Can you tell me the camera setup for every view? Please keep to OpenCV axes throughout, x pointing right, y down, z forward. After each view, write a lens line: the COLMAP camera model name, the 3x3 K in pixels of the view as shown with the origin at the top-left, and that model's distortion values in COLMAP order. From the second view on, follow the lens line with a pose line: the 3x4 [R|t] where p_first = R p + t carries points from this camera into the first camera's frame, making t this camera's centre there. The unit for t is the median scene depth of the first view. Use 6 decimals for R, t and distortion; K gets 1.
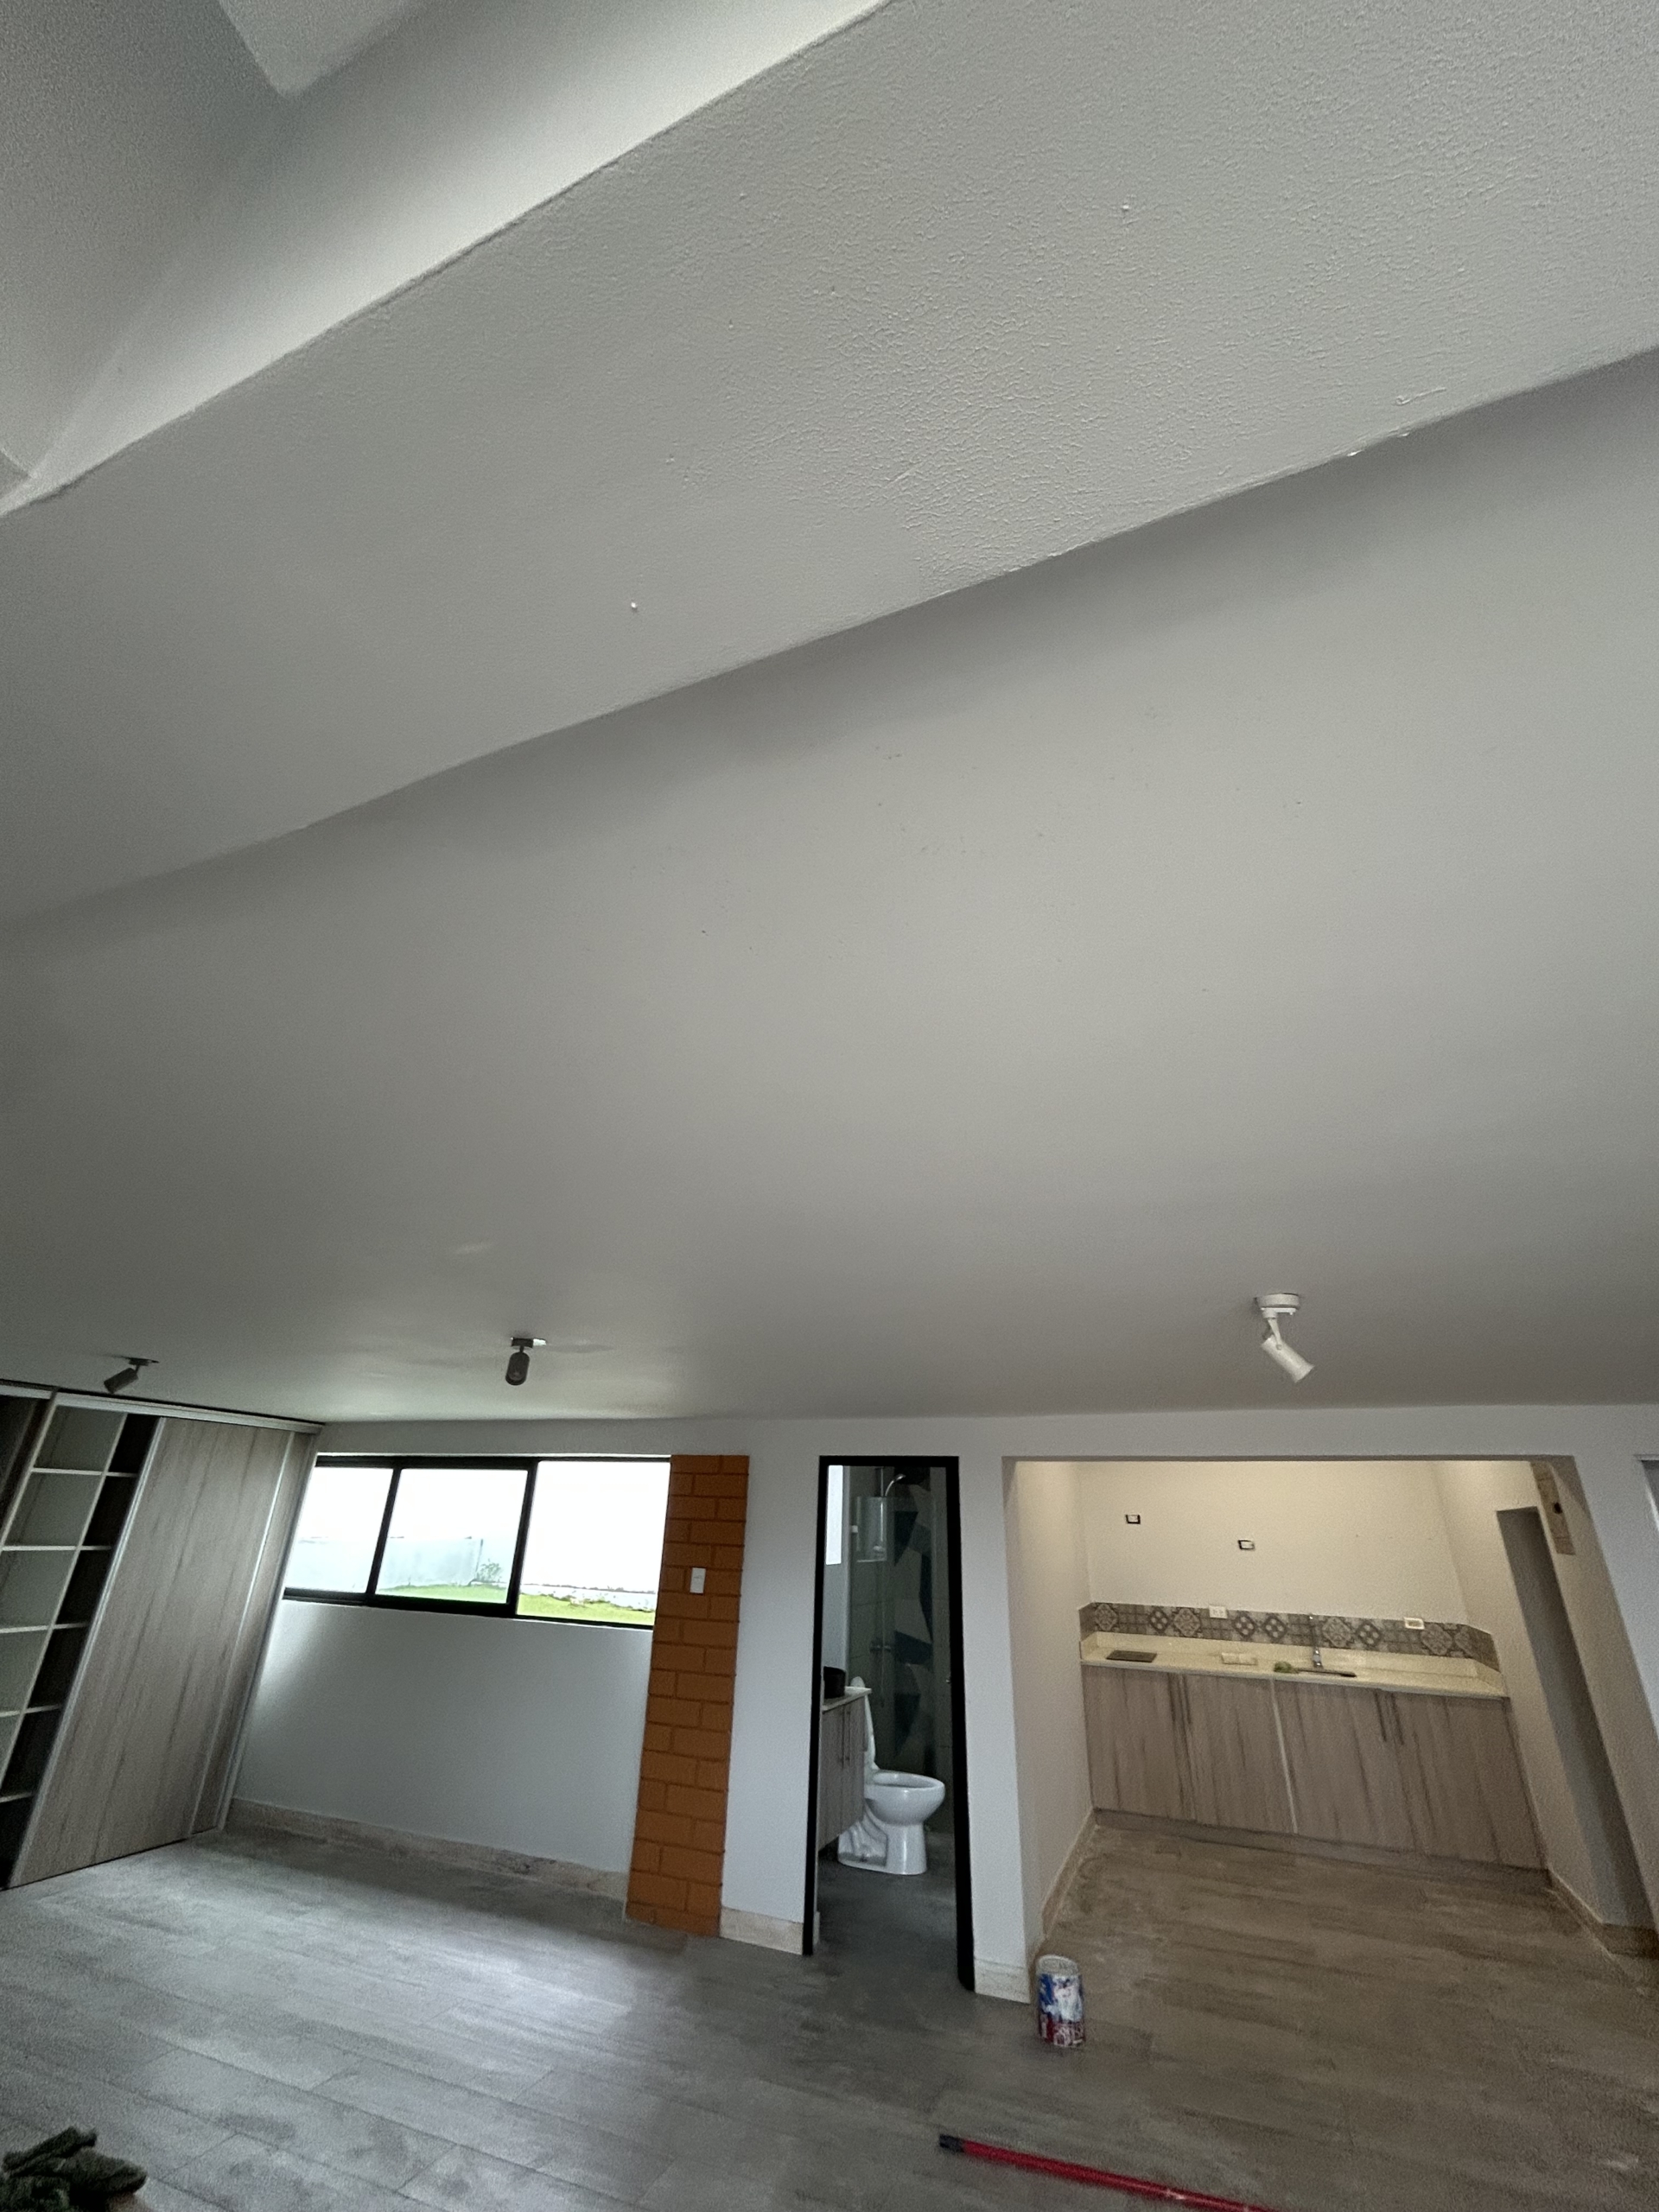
lens RADIAL K [[893.4, 0, 832.8], [0, 893.4, 1109.0], [0, 0, 1]] dist [0.001188, -0.000081]
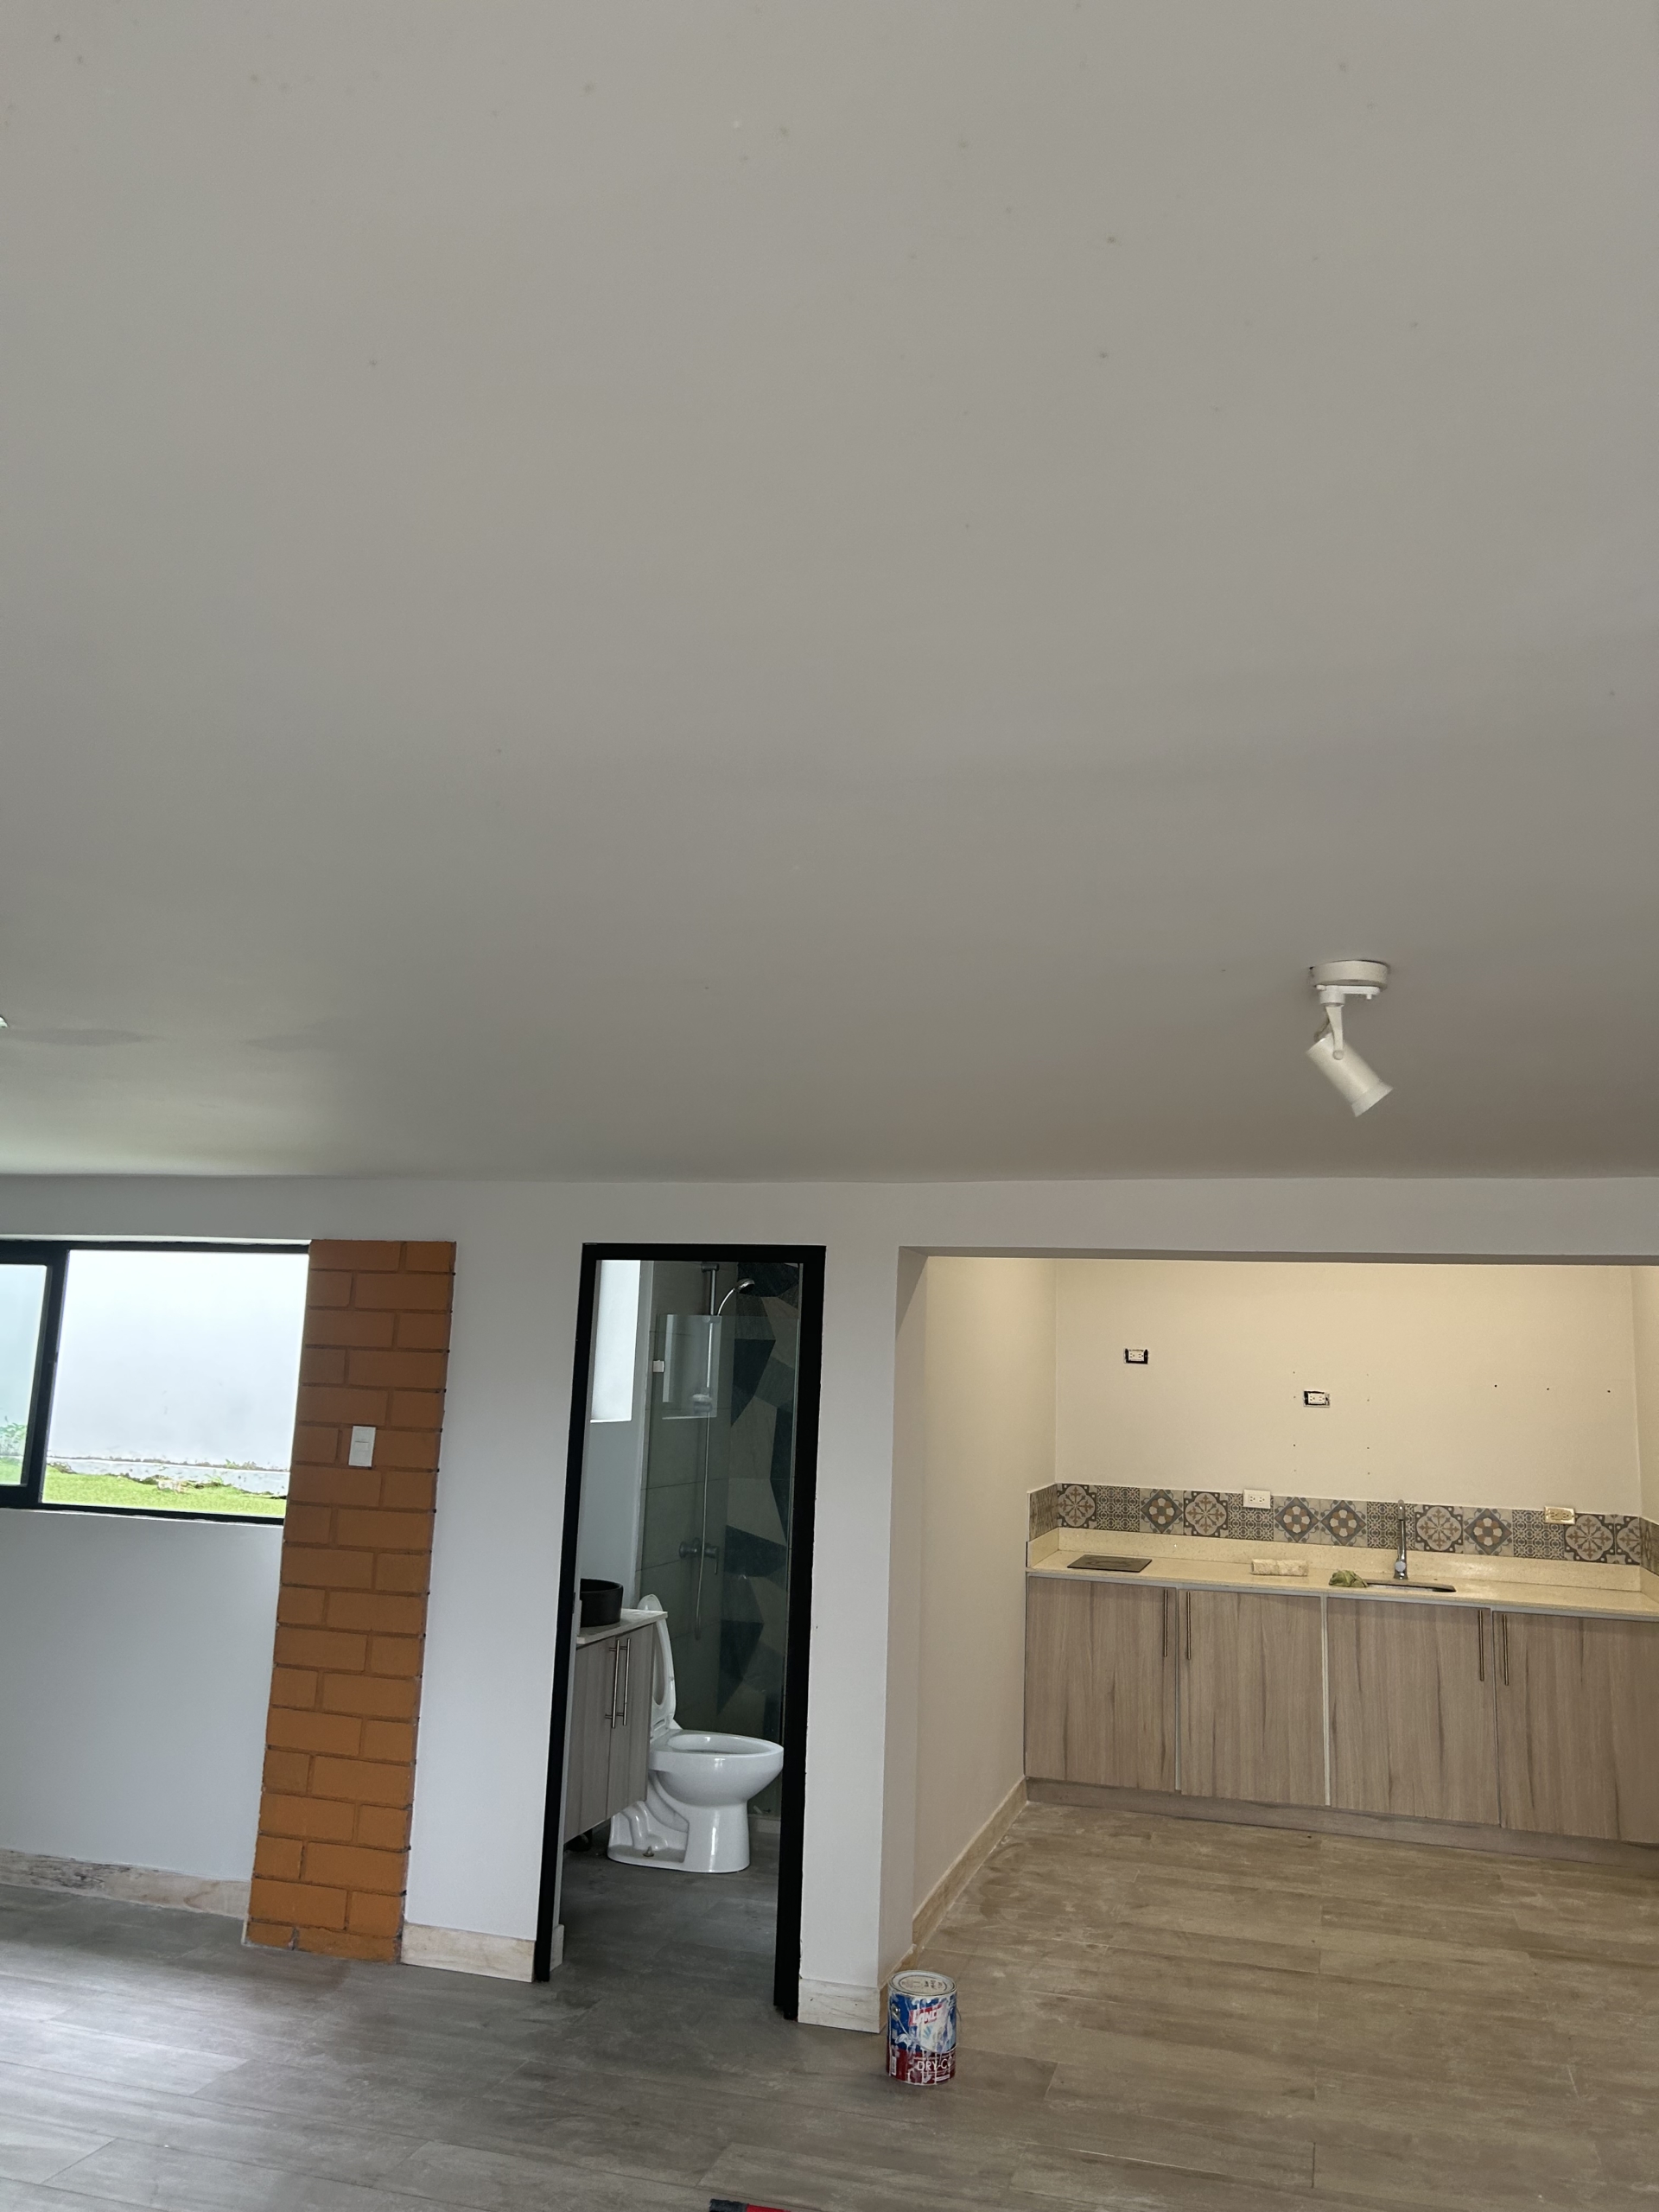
lens RADIAL K [[1664.9, 0, 836.9], [0, 1664.9, 1102.7], [0, 0, 1]] dist [0.041323, -0.040452]
pose [[0.995075, 0.022739, 0.096481, 0.039643], [-0.048147, 0.961676, 0.269927, 0.013256], [-0.086646, -0.273243, 0.958035, 0.010854]]
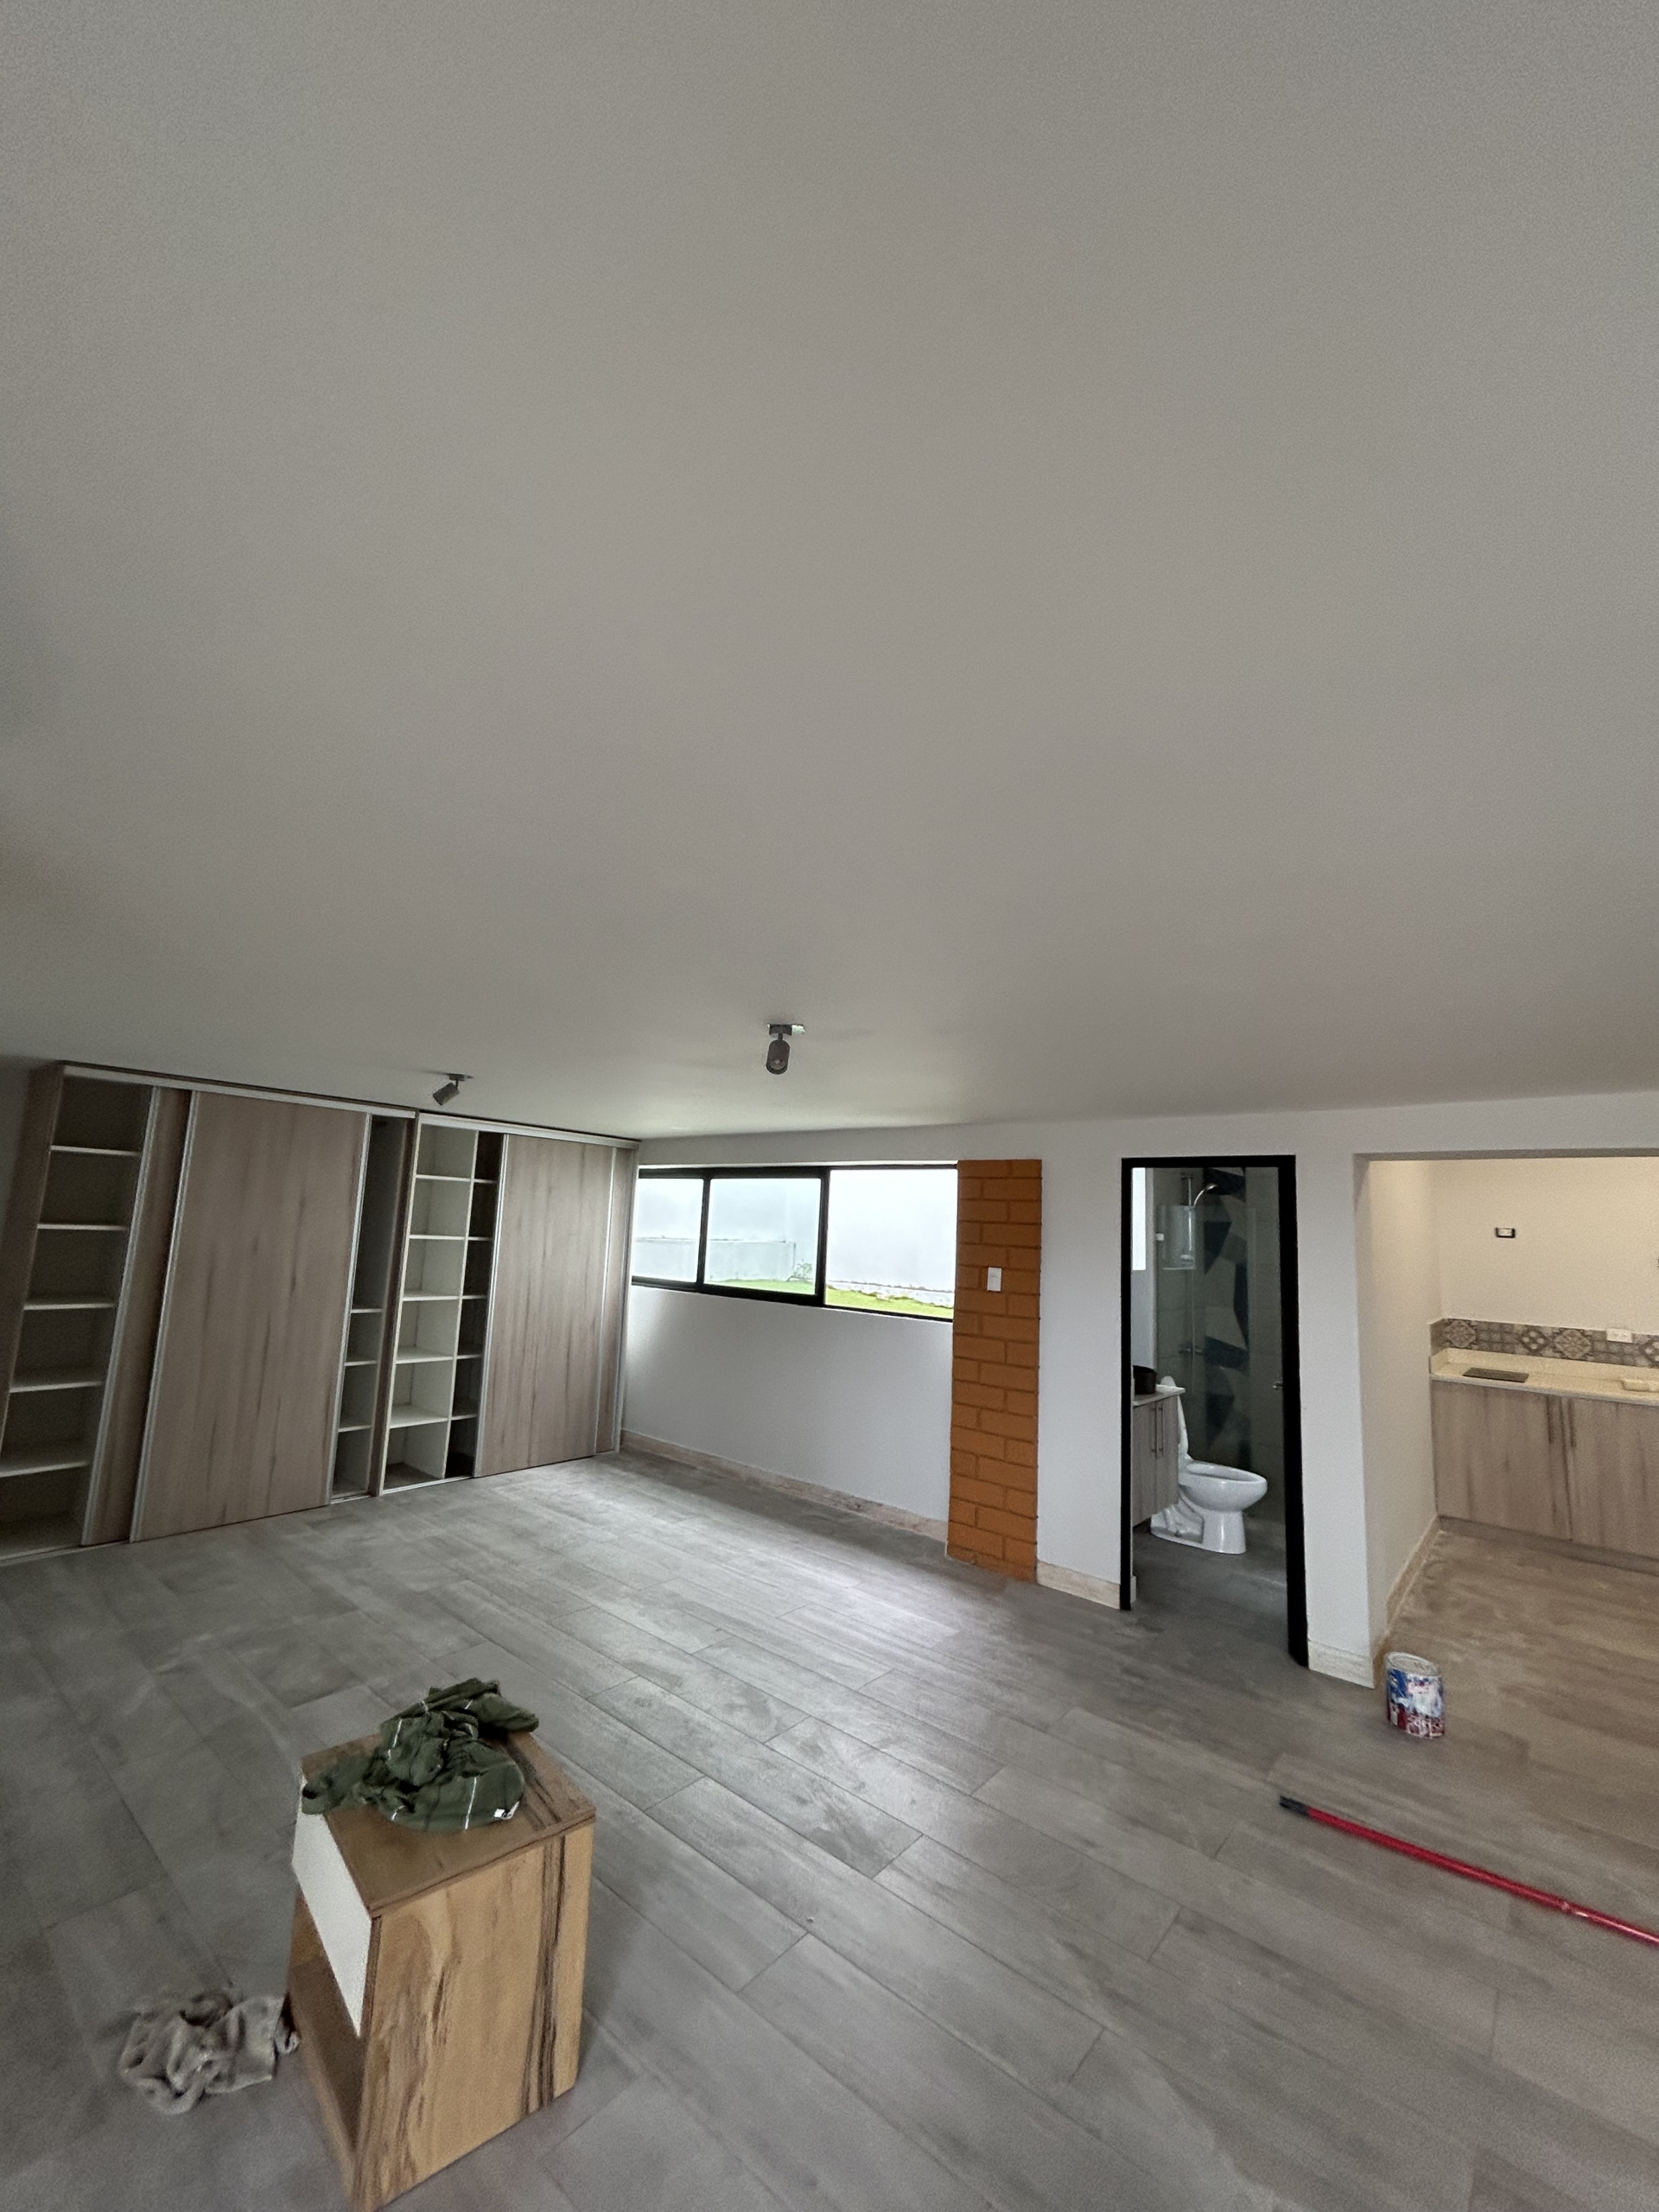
lens RADIAL K [[893.4, 0, 832.8], [0, 893.4, 1109.0], [0, 0, 1]] dist [0.001188, -0.000081]
pose [[0.951280, -0.028385, -0.307018, -0.012854], [0.114493, 0.957076, 0.266265, 0.063414], [0.286282, -0.288444, 0.913697, 0.101585]]
